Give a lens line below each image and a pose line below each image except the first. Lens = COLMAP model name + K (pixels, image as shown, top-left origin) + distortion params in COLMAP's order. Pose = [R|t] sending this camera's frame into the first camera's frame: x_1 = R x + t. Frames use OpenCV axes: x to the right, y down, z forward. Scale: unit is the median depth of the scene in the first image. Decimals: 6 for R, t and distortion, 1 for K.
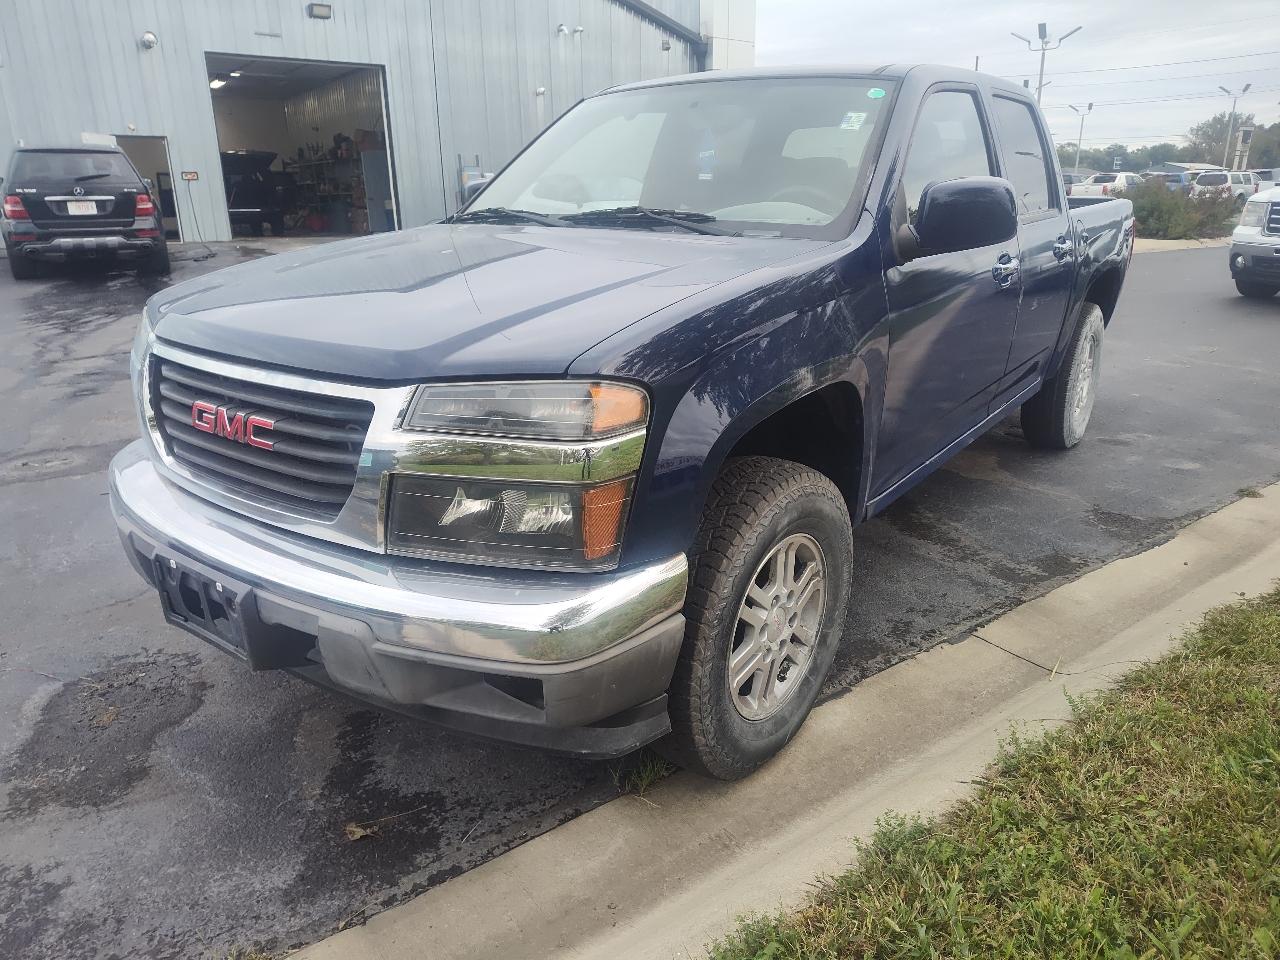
lens RADIAL K [[888.3, 0, 640.0], [0, 888.3, 480.0], [0, 0, 1]] dist [0.003809, -0.004942]
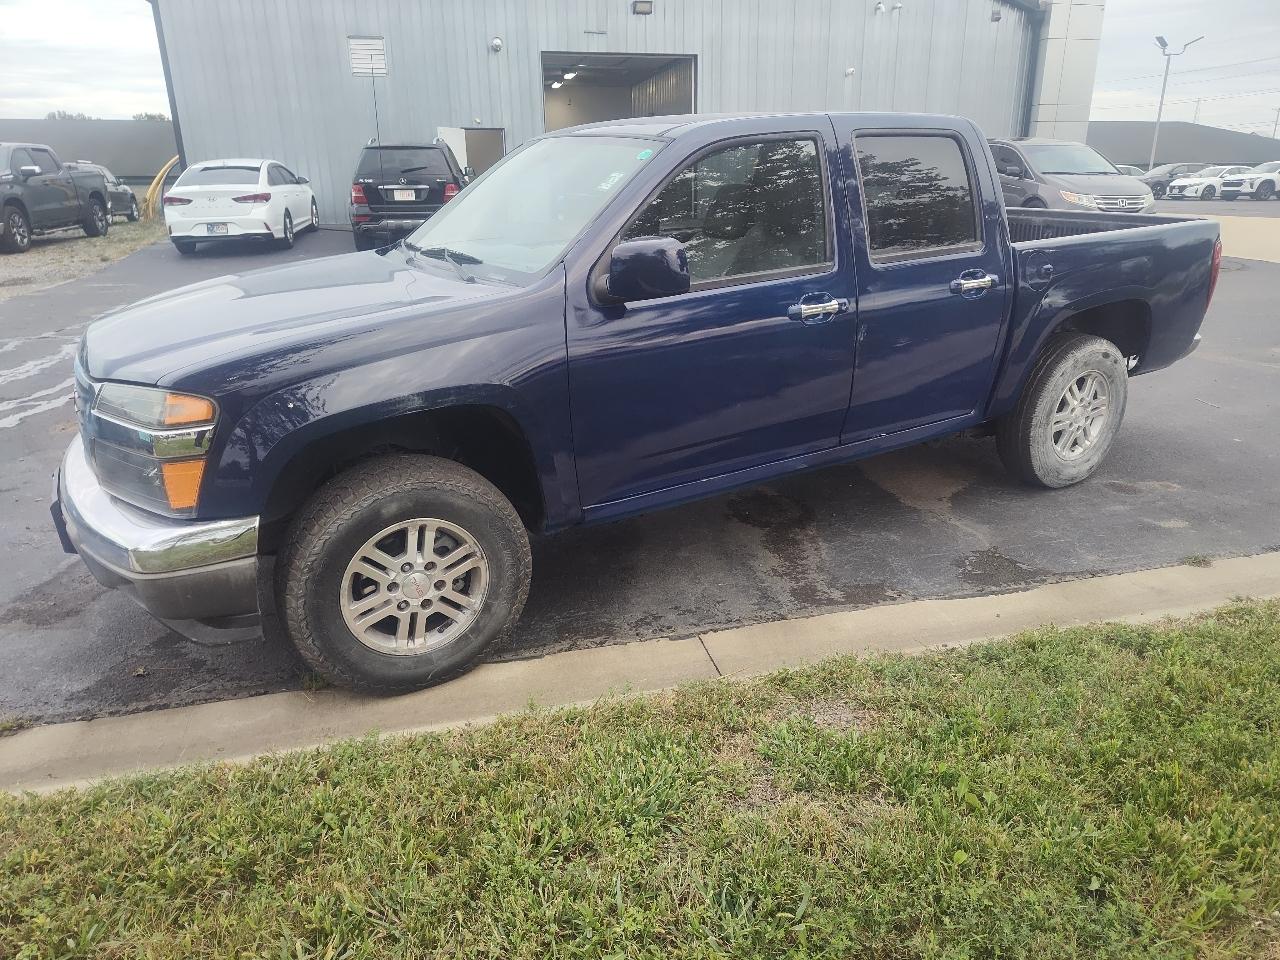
lens RADIAL K [[882.2, 0, 640.0], [0, 882.2, 480.0], [0, 0, 1]] dist [0.000776, -0.001402]
pose [[0.925920, 0.123510, -0.356955, 0.598136], [-0.112873, 0.992322, 0.050566, -0.061905], [0.360459, -0.006529, 0.932752, -0.056605]]
